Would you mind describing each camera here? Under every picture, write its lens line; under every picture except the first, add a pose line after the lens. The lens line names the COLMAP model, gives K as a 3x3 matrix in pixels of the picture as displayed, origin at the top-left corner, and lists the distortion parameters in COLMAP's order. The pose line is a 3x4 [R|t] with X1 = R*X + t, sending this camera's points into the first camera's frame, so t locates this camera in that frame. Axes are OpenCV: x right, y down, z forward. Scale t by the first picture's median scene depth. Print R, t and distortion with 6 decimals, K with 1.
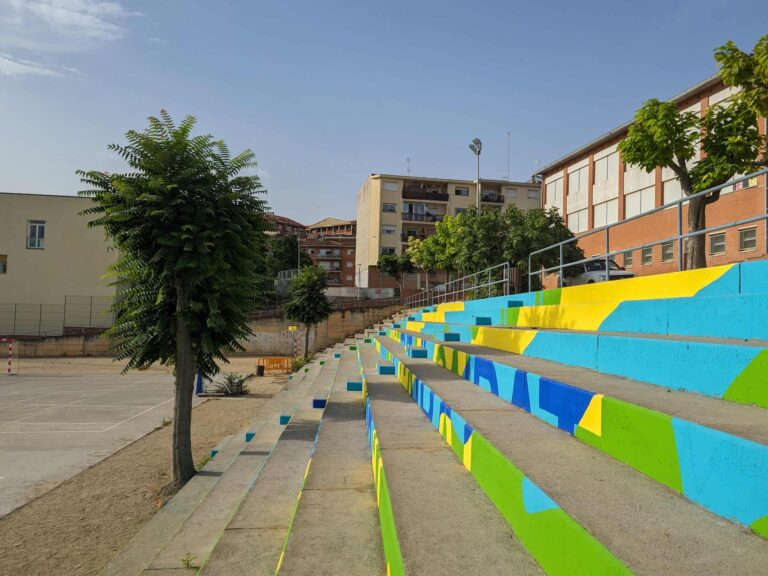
lens RADIAL K [[570.3, 0, 384.0], [0, 570.3, 288.0], [0, 0, 1]] dist [0.070572, -0.046727]
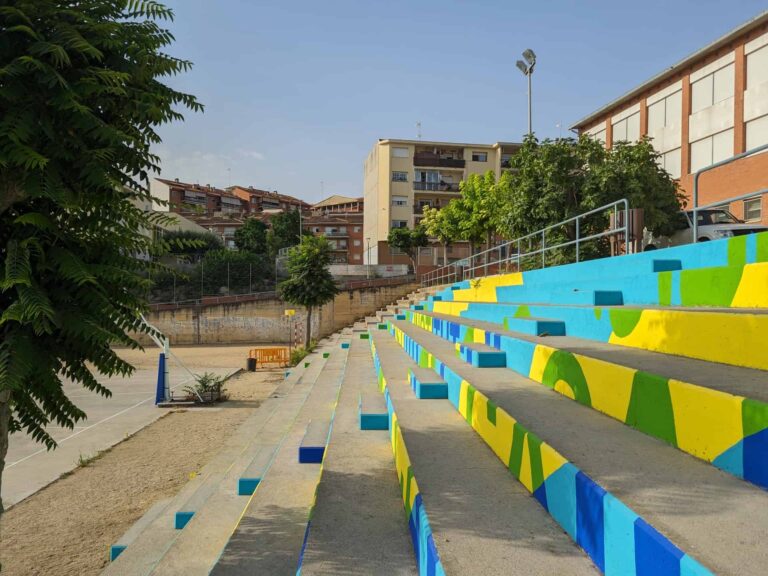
lens RADIAL K [[570.3, 0, 384.0], [0, 570.3, 288.0], [0, 0, 1]] dist [0.070572, -0.046727]
pose [[0.999739, -0.018185, -0.013838, -0.009191], [0.018641, 0.999262, 0.033588, 0.007424], [0.013217, -0.033838, 0.999340, 0.129085]]
